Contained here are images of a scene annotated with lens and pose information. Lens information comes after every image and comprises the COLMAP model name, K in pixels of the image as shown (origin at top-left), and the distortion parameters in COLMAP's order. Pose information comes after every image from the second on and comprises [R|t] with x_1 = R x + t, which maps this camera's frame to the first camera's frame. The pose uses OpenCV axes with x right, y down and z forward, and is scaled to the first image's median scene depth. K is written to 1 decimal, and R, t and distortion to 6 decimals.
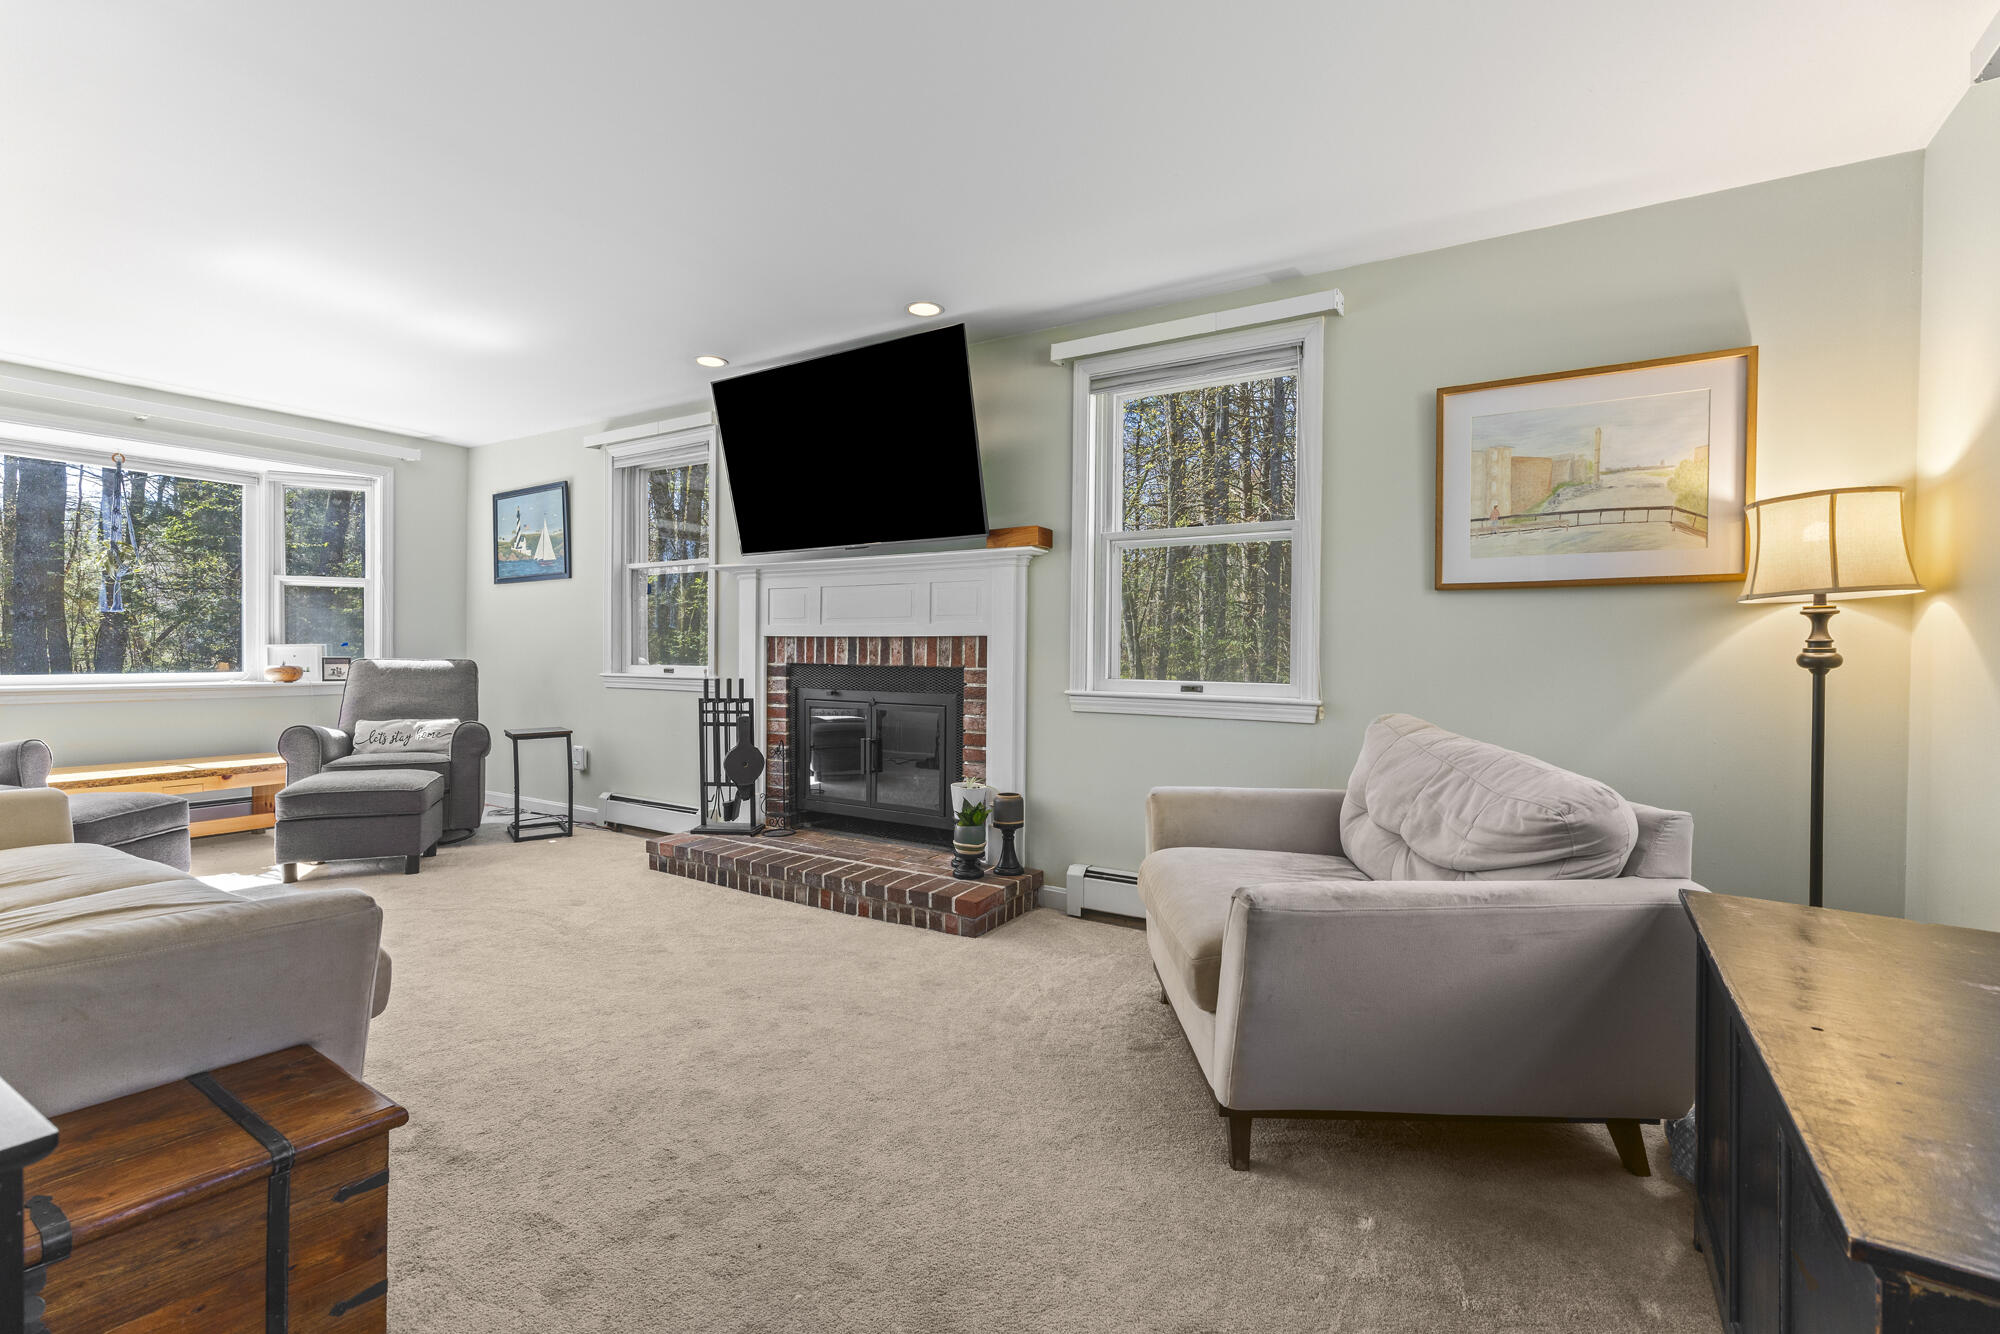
lens RADIAL K [[965.1, 0, 998.0], [0, 965.1, 657.6], [0, 0, 1]] dist [0.010318, 0.001893]
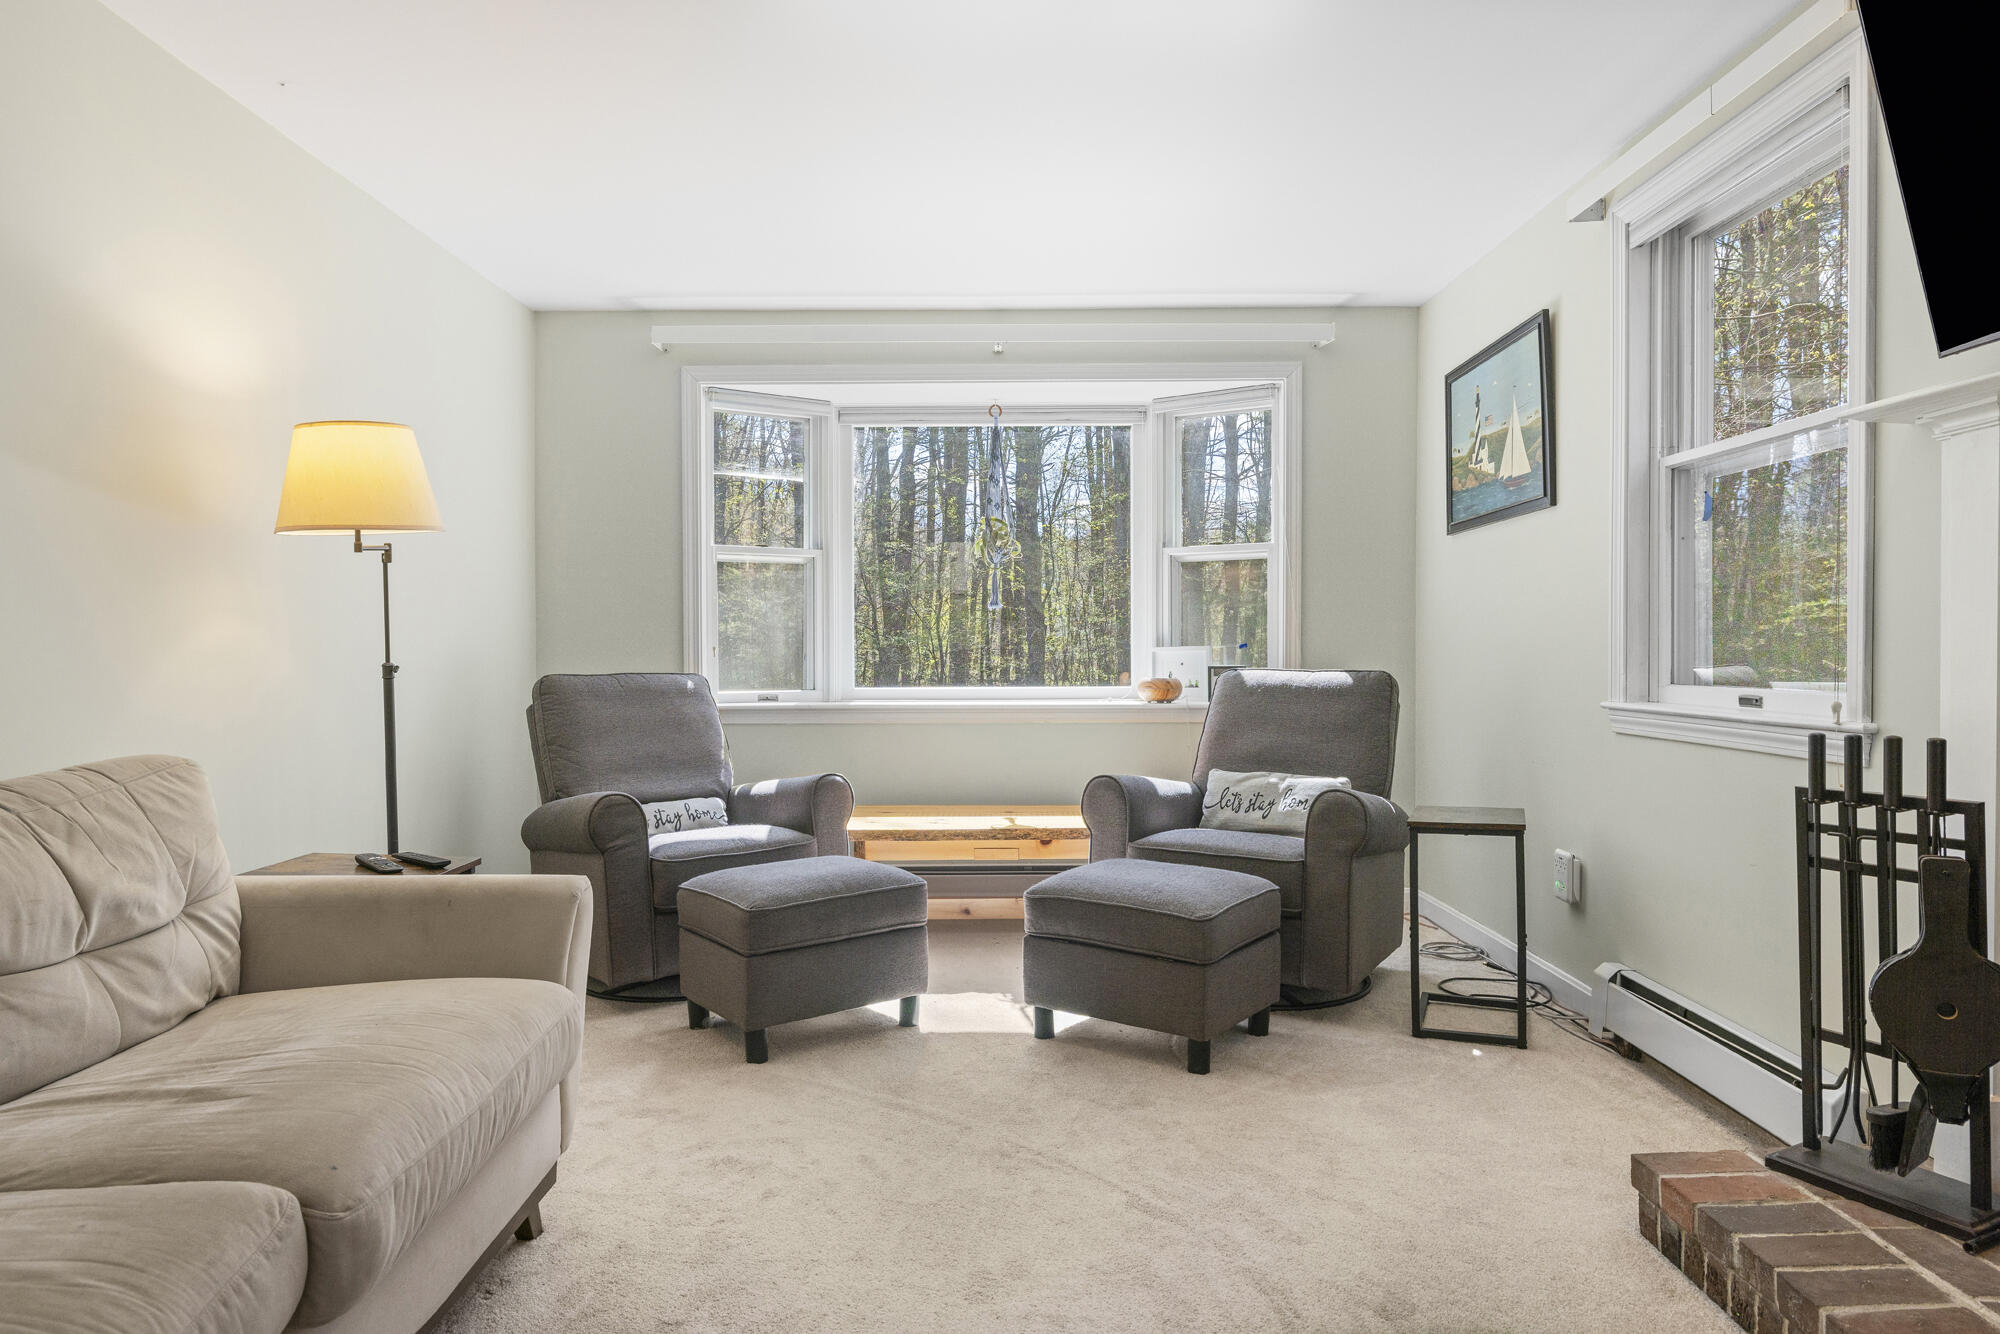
lens RADIAL K [[1230.9, 0, 979.0], [0, 1230.9, 667.7], [0, 0, 1]] dist [0.000584, -0.004194]
pose [[0.549465, 0.002849, -0.835512, -0.095096], [0.003551, 0.999977, 0.005745, -0.005182], [0.835509, -0.006123, 0.549442, 0.489117]]
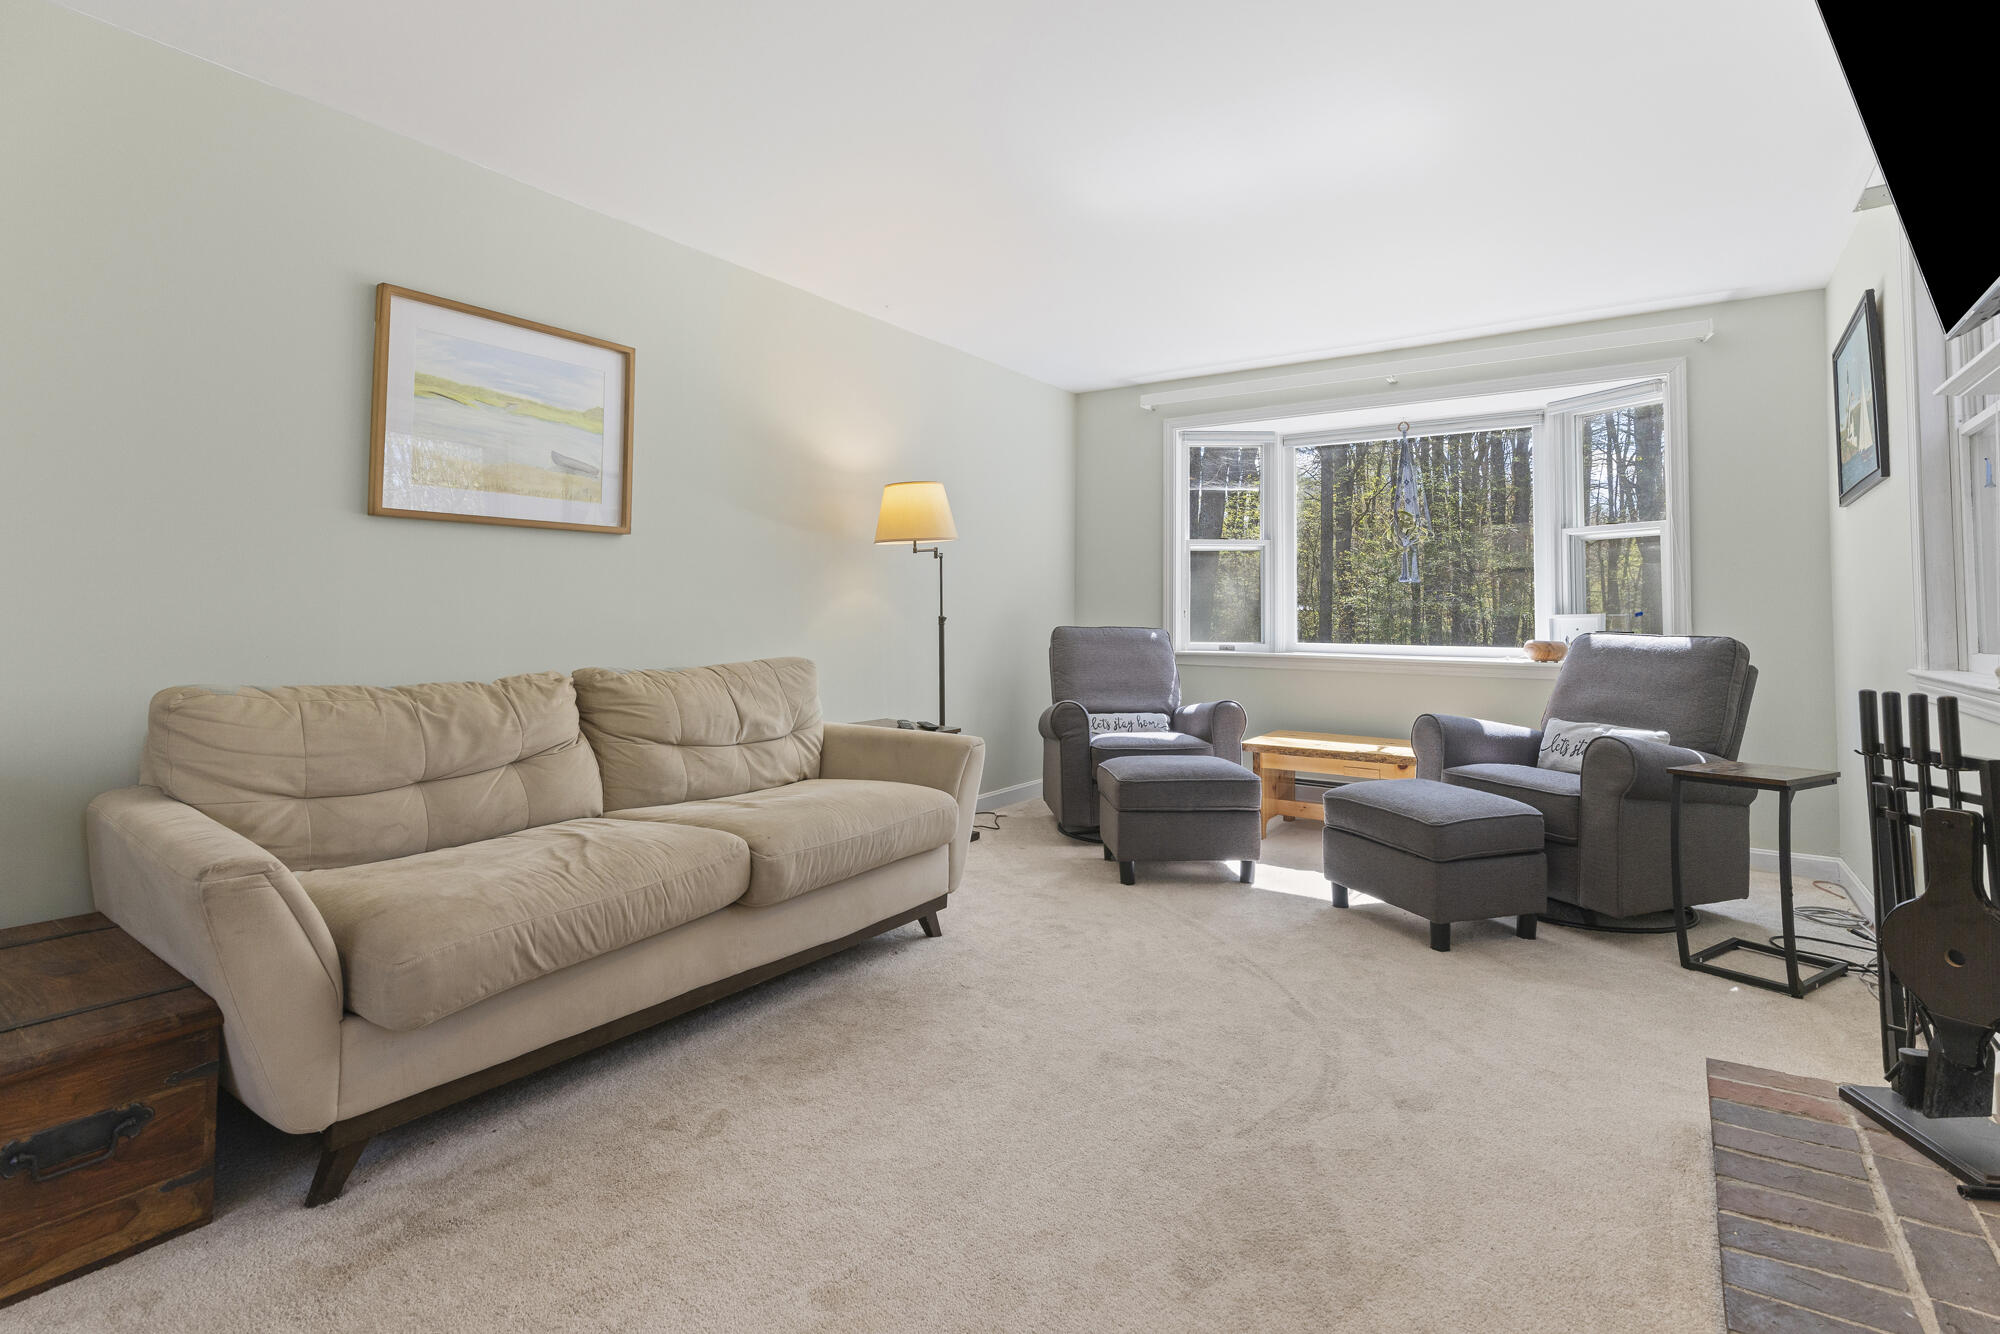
lens RADIAL K [[965.1, 0, 957.0], [0, 965.1, 562.6], [0, 0, 1]] dist [0.010318, 0.001893]
pose [[-0.032095, -0.062928, -0.997502, 0.088579], [-0.016360, 0.997915, -0.062427, 0.001890], [0.999351, 0.014315, -0.033058, 0.636697]]
